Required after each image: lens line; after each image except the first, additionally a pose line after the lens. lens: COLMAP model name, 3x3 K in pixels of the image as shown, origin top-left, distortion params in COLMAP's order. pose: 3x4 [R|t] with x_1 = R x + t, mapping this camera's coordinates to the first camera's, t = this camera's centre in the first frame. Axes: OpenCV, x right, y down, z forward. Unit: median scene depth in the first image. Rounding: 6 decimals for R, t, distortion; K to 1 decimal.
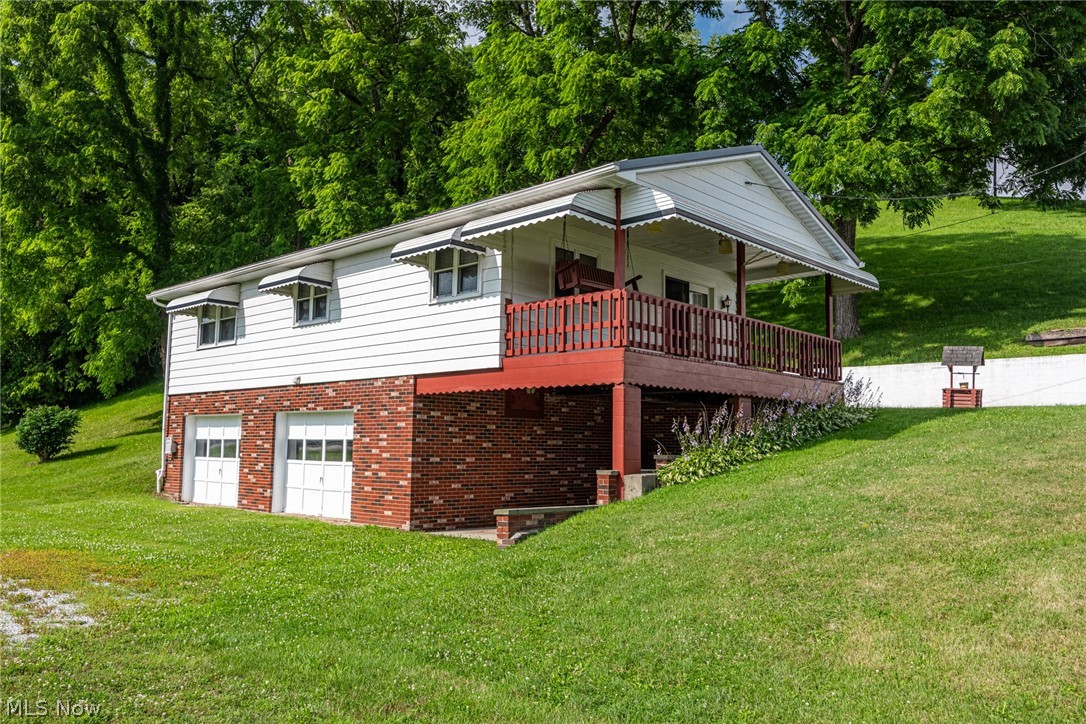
lens RADIAL K [[868.3, 0, 543.1], [0, 868.3, 363.5], [0, 0, 1]] dist [0.003931, 0.000786]
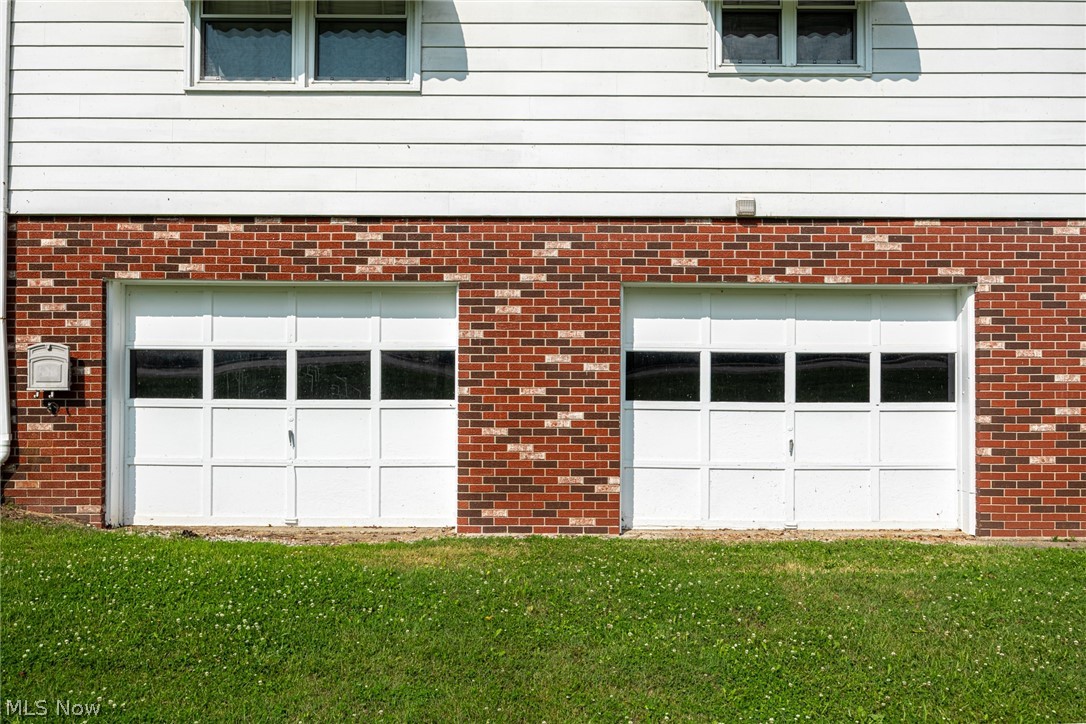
lens RADIAL K [[1105.3, 0, 543.0], [0, 1105.3, 360.1], [0, 0, 1]] dist [-0.006167, 0.000000]
pose [[0.727995, -0.004982, 0.685564, -0.673163], [-0.063126, 0.995239, 0.074266, 0.055371], [-0.682670, -0.097342, 0.724214, 0.649969]]
